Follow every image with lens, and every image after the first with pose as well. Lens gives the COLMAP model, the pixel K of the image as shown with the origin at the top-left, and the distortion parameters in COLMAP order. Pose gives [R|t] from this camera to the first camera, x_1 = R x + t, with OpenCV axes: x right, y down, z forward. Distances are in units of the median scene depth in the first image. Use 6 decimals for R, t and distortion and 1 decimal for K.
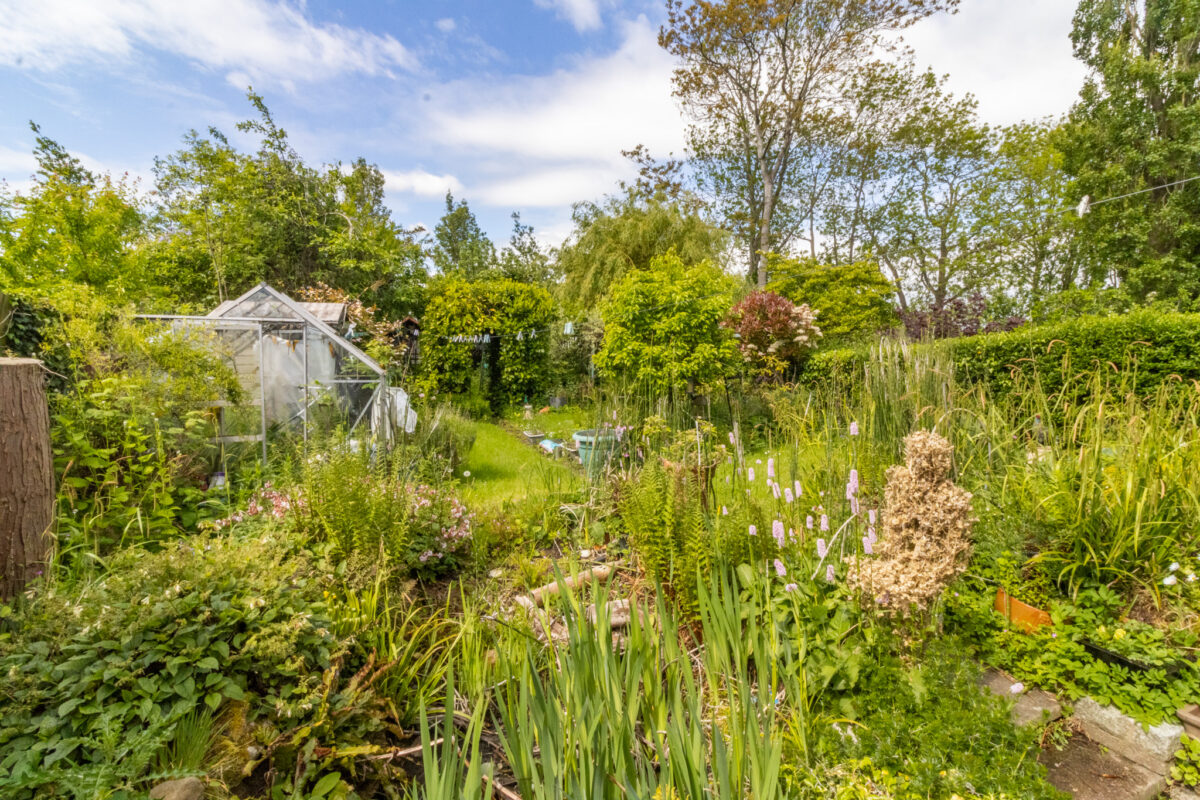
lens RADIAL K [[553.6, 0, 595.5], [0, 553.6, 392.6], [0, 0, 1]] dist [-0.003672, -0.000045]
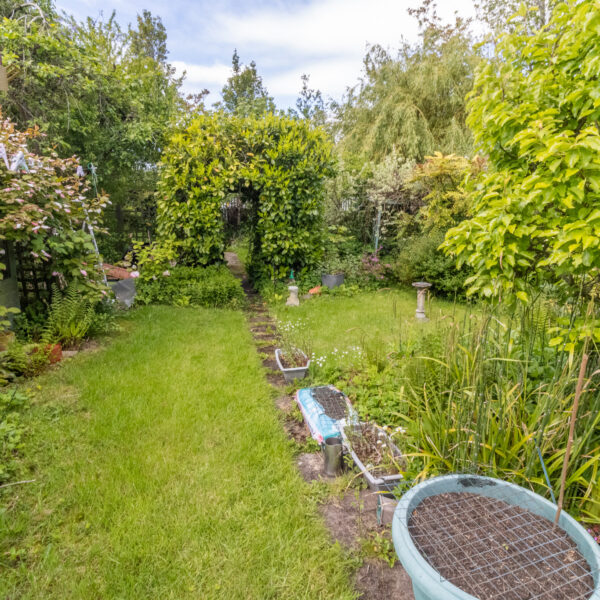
lens RADIAL K [[409.2, 0, 304.7], [0, 409.2, 299.7], [0, 0, 1]] dist [-0.011849, -0.007372]
pose [[0.990266, 0.052701, -0.128827, -0.032864], [-0.034982, 0.990074, 0.136123, -0.033610], [0.134722, -0.130292, 0.982280, 0.445384]]
